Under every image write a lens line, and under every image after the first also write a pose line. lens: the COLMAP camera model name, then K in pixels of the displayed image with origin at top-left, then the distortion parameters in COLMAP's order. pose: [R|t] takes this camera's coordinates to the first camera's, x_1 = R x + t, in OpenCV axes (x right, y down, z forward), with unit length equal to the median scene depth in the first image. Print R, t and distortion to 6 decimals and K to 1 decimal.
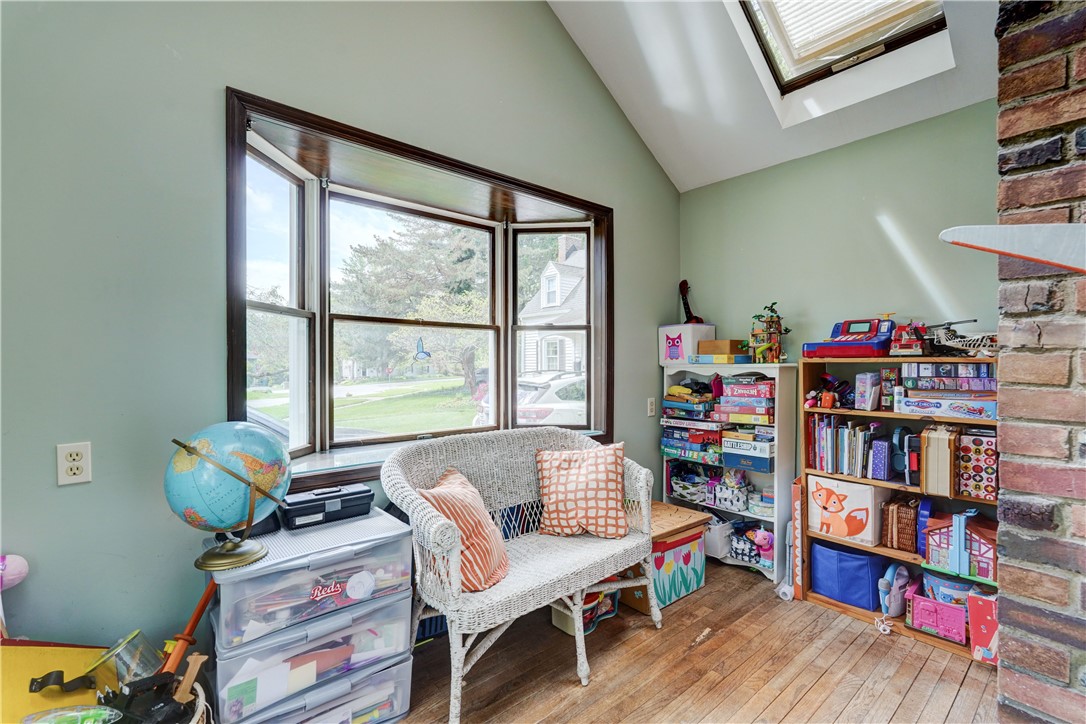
lens RADIAL K [[495.1, 0, 542.4], [0, 495.1, 355.3], [0, 0, 1]] dist [-0.003699, -0.000087]
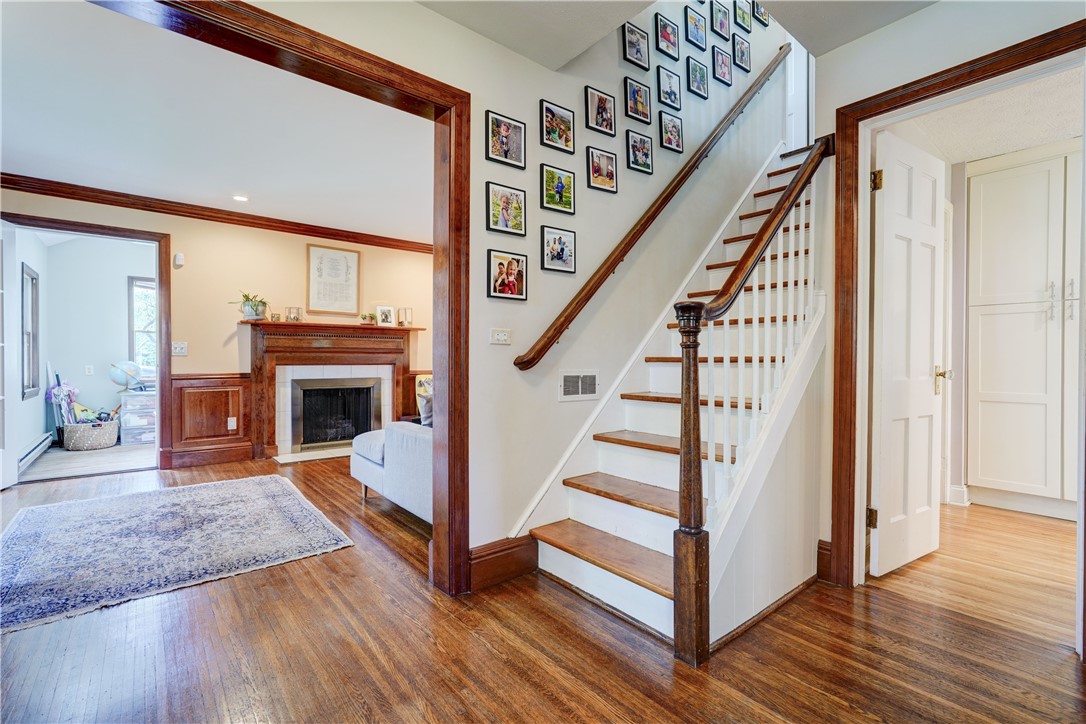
lens RADIAL K [[490.8, 0, 538.6], [0, 490.8, 355.8], [0, 0, 1]] dist [-0.001137, -0.000291]
pose [[0.999720, -0.000729, -0.023661, 2.751117], [0.000836, 0.999989, 0.004533, 0.070628], [0.023658, -0.004552, 0.999710, -2.851166]]
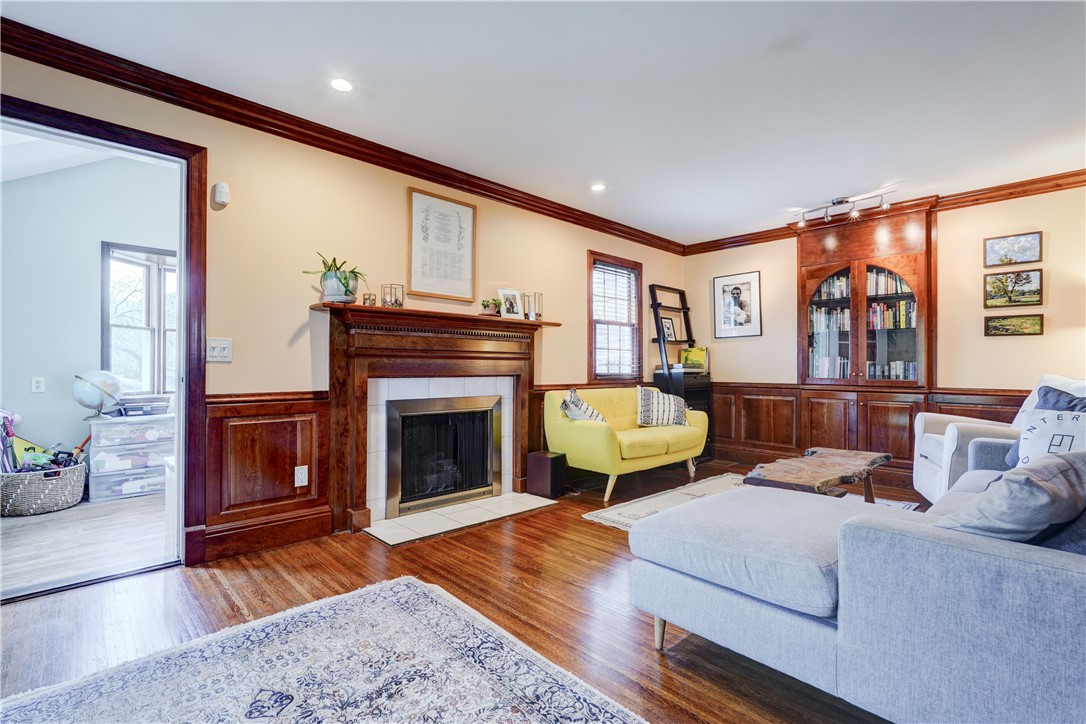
lens RADIAL K [[490.9, 0, 525.0], [0, 490.9, 357.5], [0, 0, 1]] dist [-0.004598, 0.000294]
pose [[0.998953, 0.002532, 0.045681, 1.466861], [-0.002152, 0.999963, -0.008360, 0.078257], [-0.045701, 0.008253, 0.998921, -1.654590]]
